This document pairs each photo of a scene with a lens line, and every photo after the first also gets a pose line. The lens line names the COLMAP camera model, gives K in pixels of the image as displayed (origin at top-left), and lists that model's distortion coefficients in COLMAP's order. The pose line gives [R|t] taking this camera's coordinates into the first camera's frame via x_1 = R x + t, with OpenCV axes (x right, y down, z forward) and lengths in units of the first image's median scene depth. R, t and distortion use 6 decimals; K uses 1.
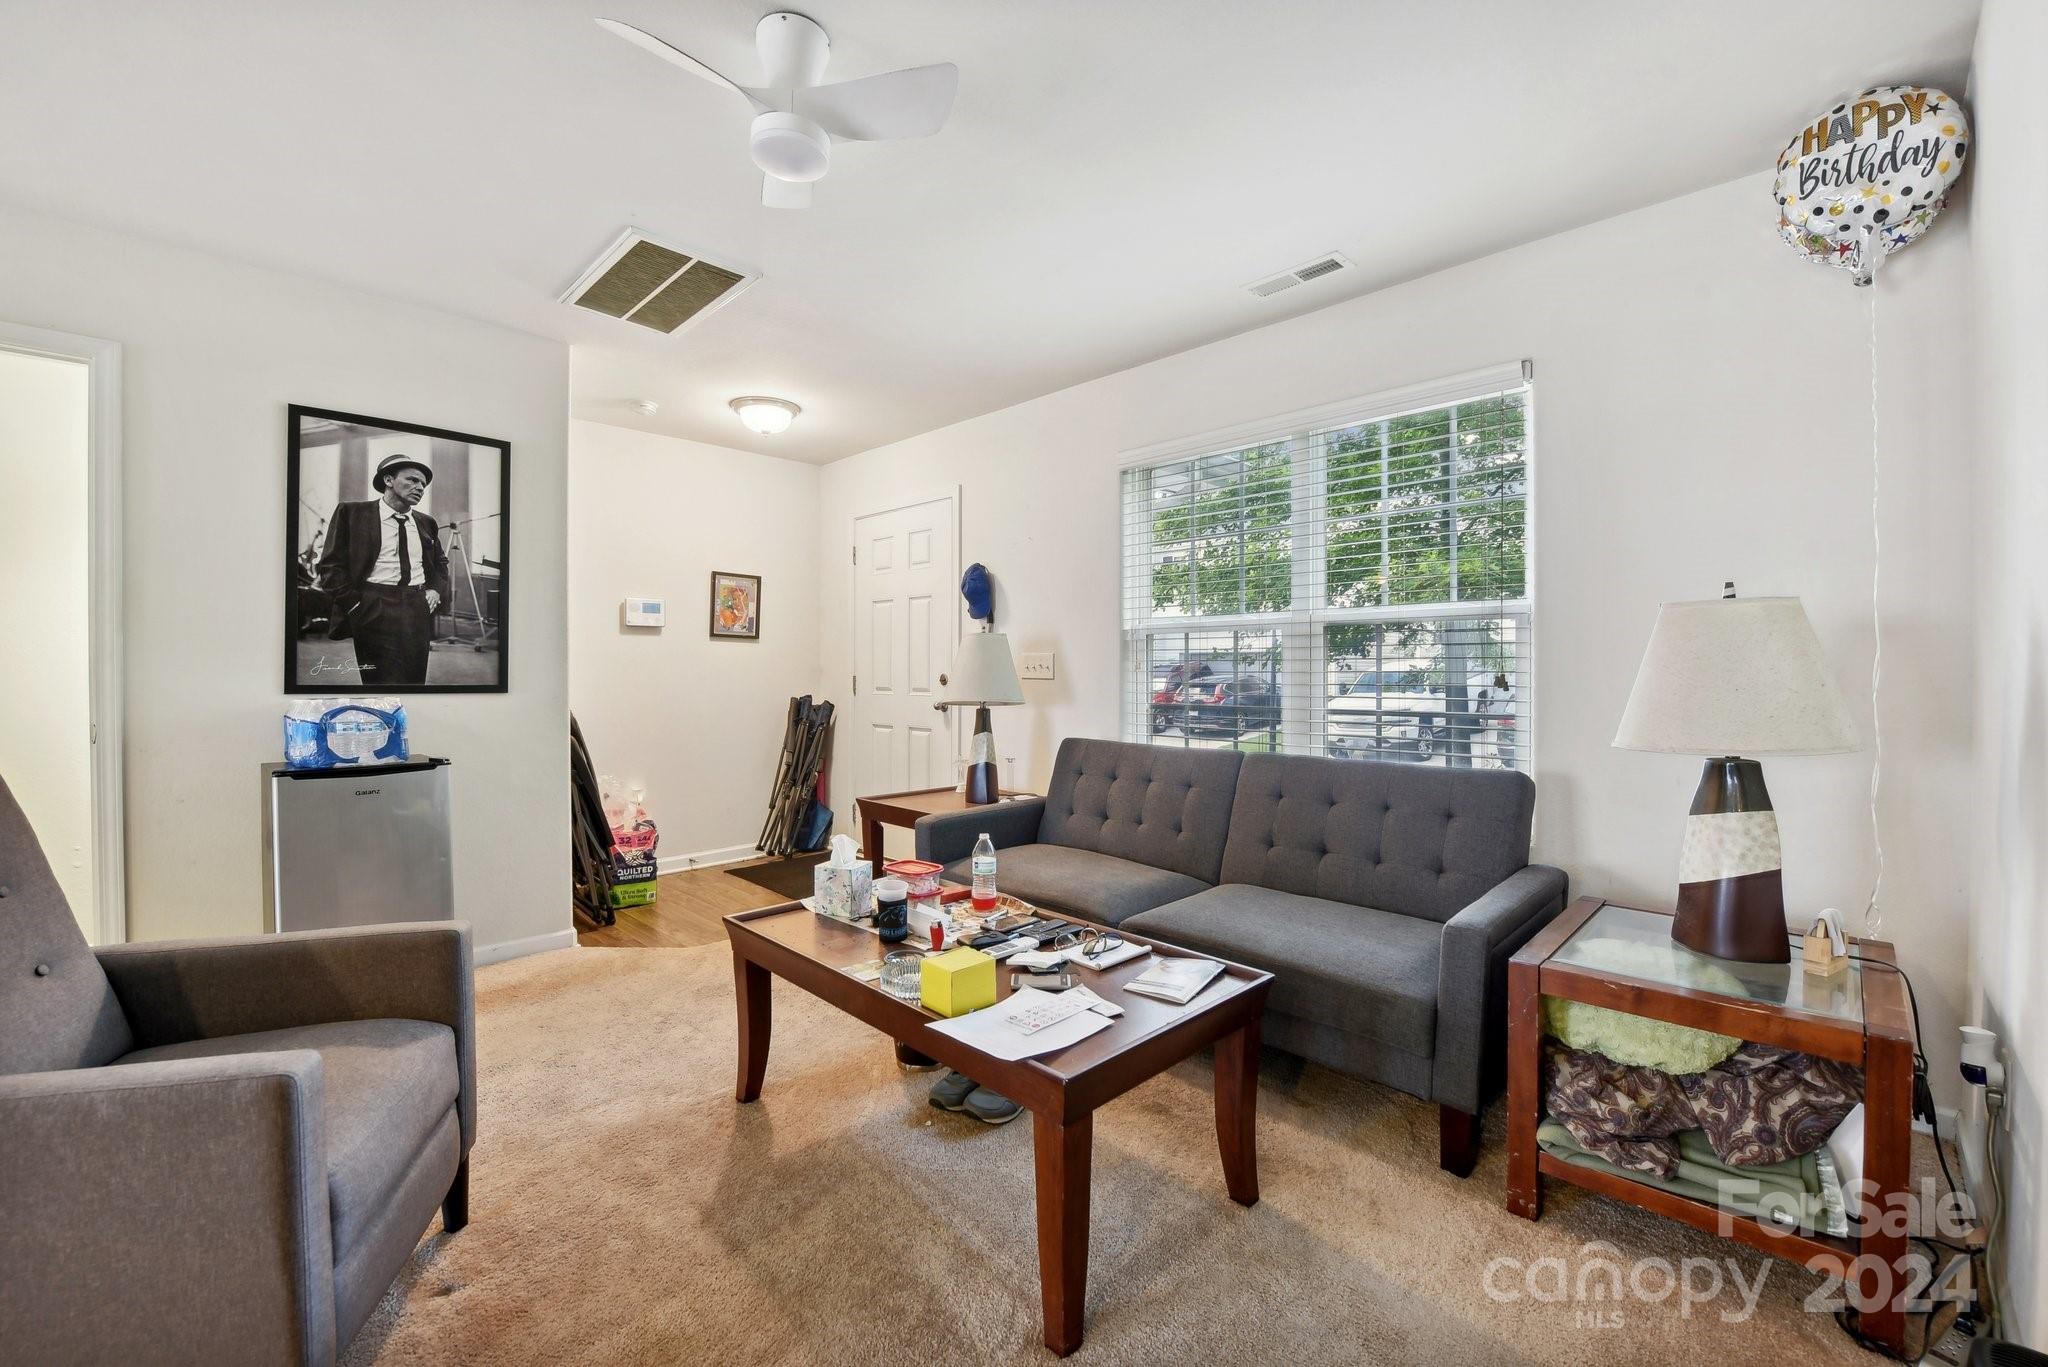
lens RADIAL K [[839.6, 0, 1024.3], [0, 839.6, 673.1], [0, 0, 1]] dist [-0.019855, -0.000548]
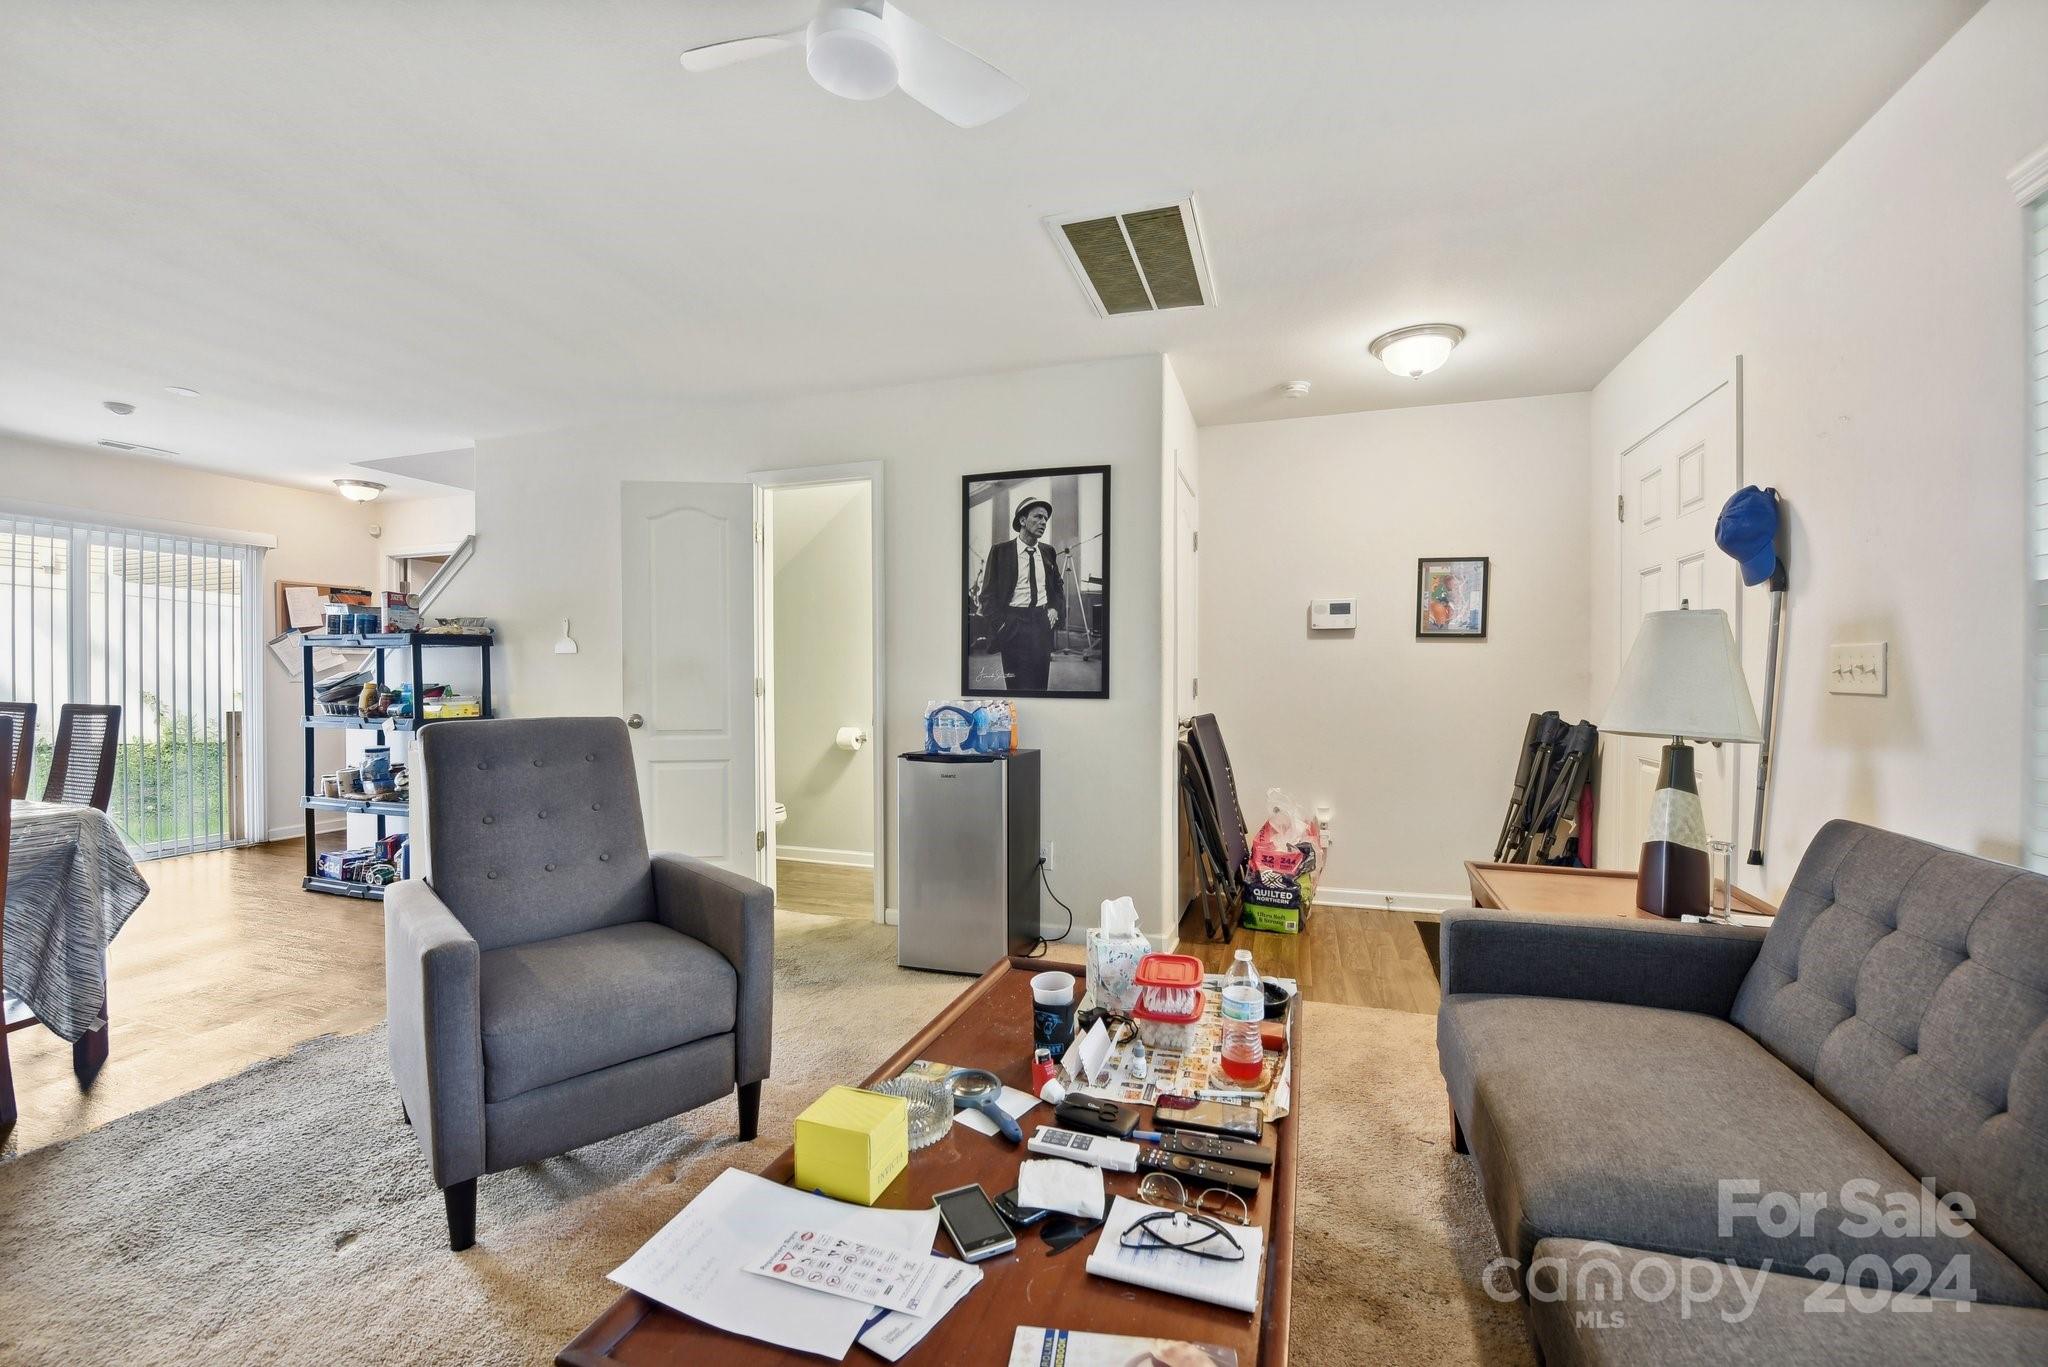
lens RADIAL K [[835.1, 0, 1024.0], [0, 835.1, 683.5], [0, 0, 1]] dist [-0.017208, -0.000340]
pose [[0.440603, 0.006197, -0.897680, 0.309478], [-0.001616, 0.999980, 0.006110, -0.002795], [0.897700, -0.001241, 0.440605, 0.443506]]
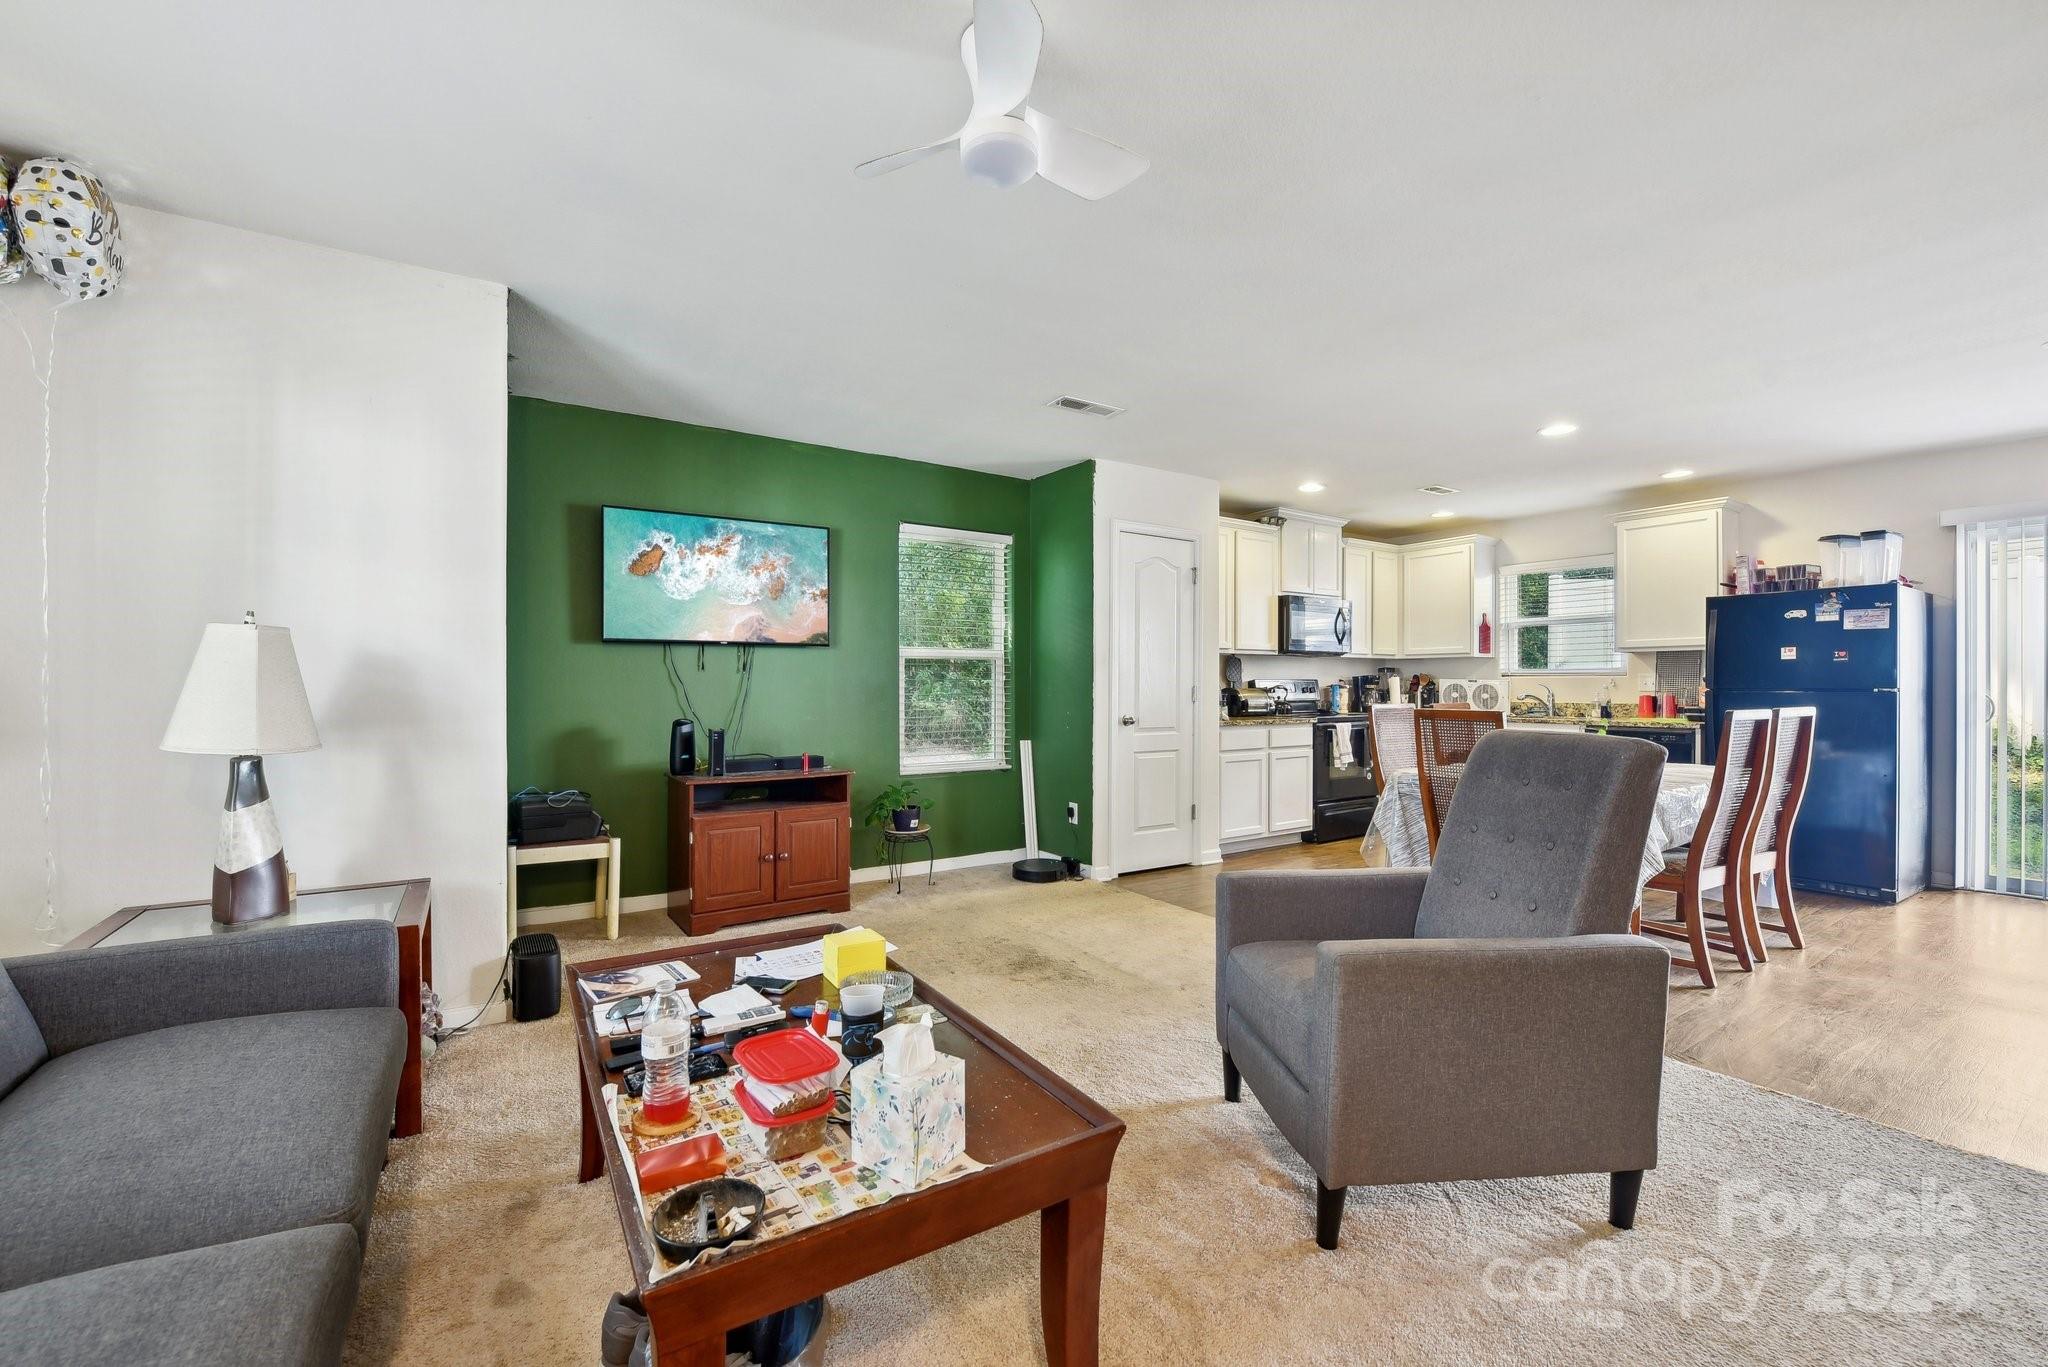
lens RADIAL K [[835.1, 0, 1024.0], [0, 835.1, 683.5], [0, 0, 1]] dist [-0.017208, -0.000340]
pose [[-0.978319, 0.000619, 0.207104, -0.288508], [-0.000117, 0.999994, -0.003540, -0.001853], [-0.207105, -0.003487, -0.978312, 1.104616]]
